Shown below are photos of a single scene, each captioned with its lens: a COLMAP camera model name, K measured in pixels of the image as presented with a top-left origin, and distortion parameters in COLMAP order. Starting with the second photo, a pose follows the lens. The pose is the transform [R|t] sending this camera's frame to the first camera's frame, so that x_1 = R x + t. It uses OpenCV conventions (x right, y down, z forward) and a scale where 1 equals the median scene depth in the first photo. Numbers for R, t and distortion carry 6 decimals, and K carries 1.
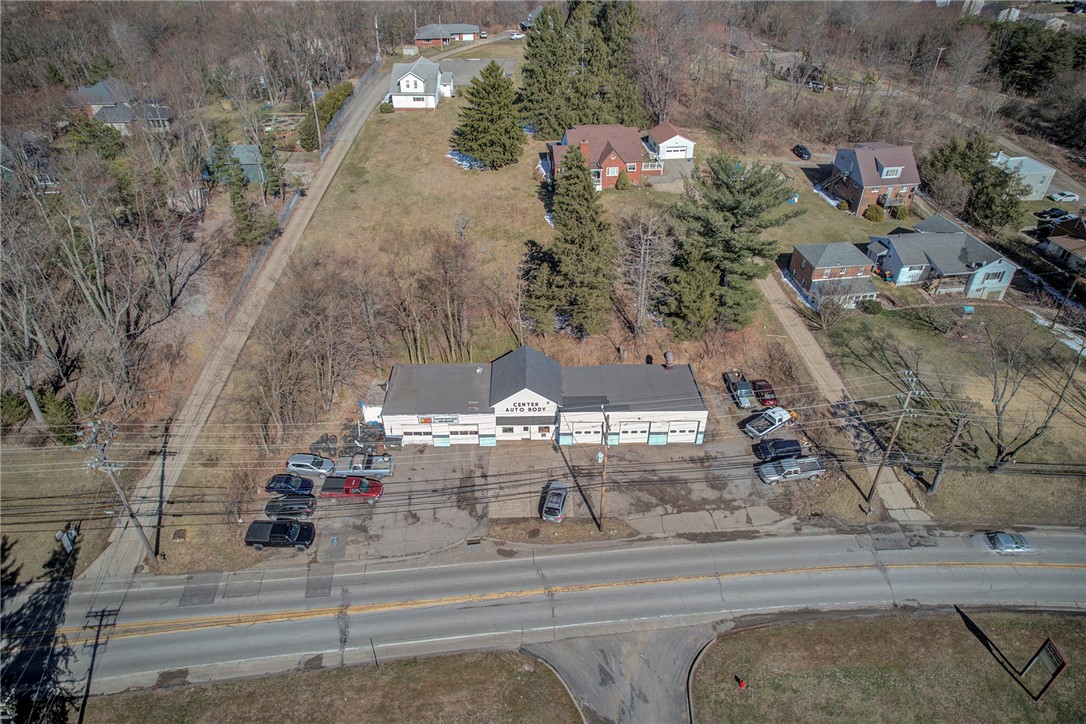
lens RADIAL K [[698.7, 0, 543.0], [0, 698.7, 362.0], [0, 0, 1]] dist [-0.084751, 0.082421]
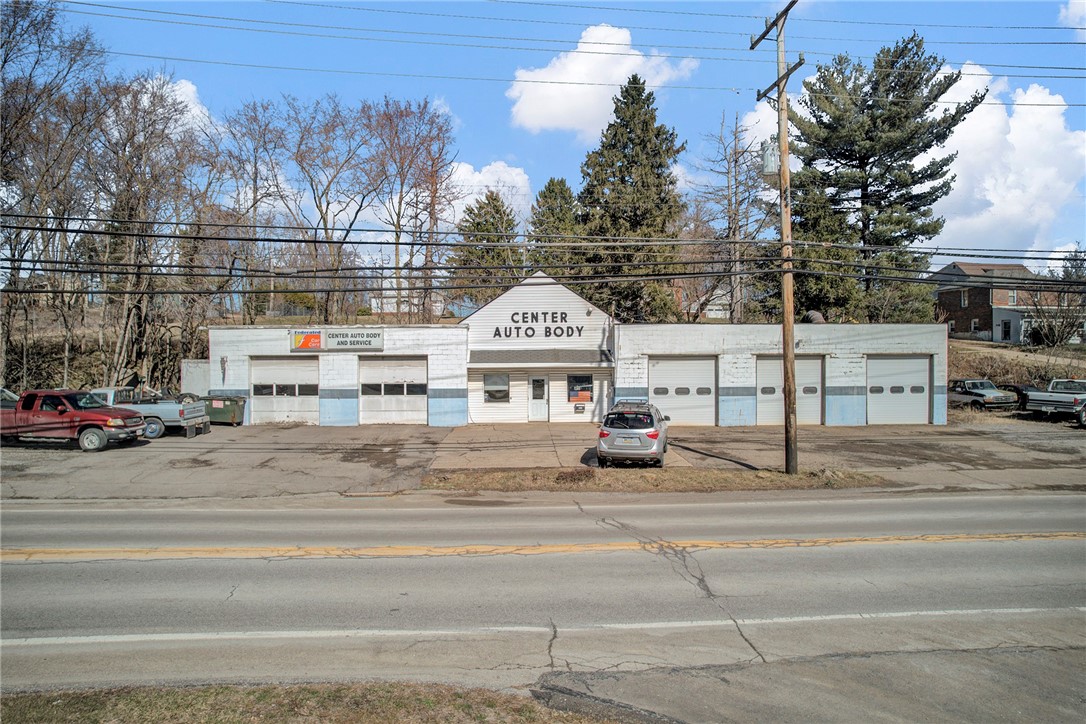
lens RADIAL K [[698.7, 0, 543.0], [0, 698.7, 362.0], [0, 0, 1]] dist [-0.084751, 0.082421]
pose [[0.999958, -0.000465, 0.009130, -0.028248], [0.005750, 0.808404, -0.588600, 0.371438], [-0.007107, 0.588628, 0.808373, 0.705320]]
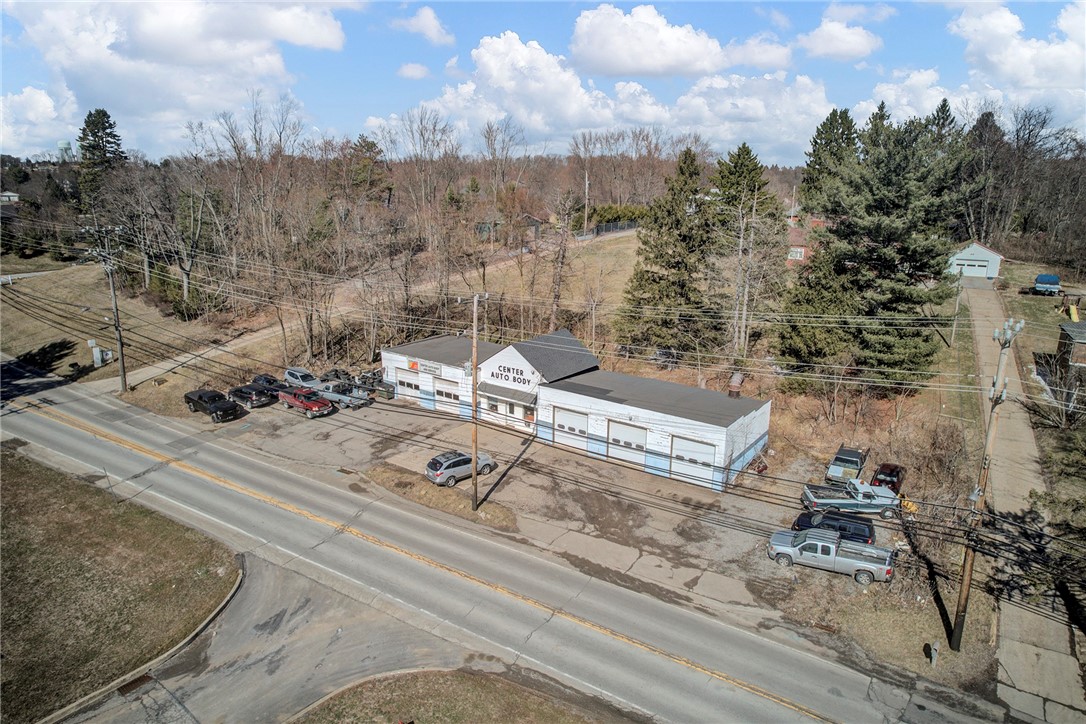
lens RADIAL K [[698.7, 0, 543.0], [0, 698.7, 362.0], [0, 0, 1]] dist [-0.084751, 0.082421]
pose [[0.791699, 0.165975, -0.587933, 0.498061], [-0.368384, 0.897432, -0.242712, 0.246531], [0.487346, 0.408740, 0.771638, 0.438100]]
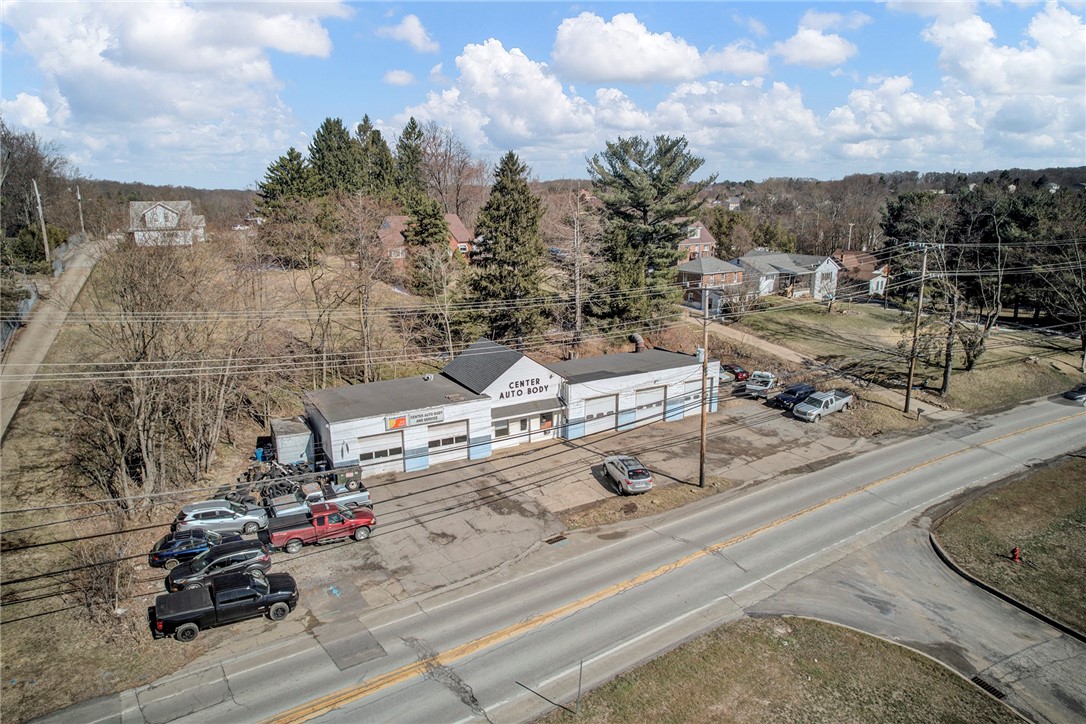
lens RADIAL K [[698.7, 0, 543.0], [0, 698.7, 362.0], [0, 0, 1]] dist [-0.084751, 0.082421]
pose [[0.881249, -0.114239, 0.458639, -0.365526], [0.280893, 0.906987, -0.313806, 0.296047], [-0.380130, 0.405370, 0.831370, 0.403215]]
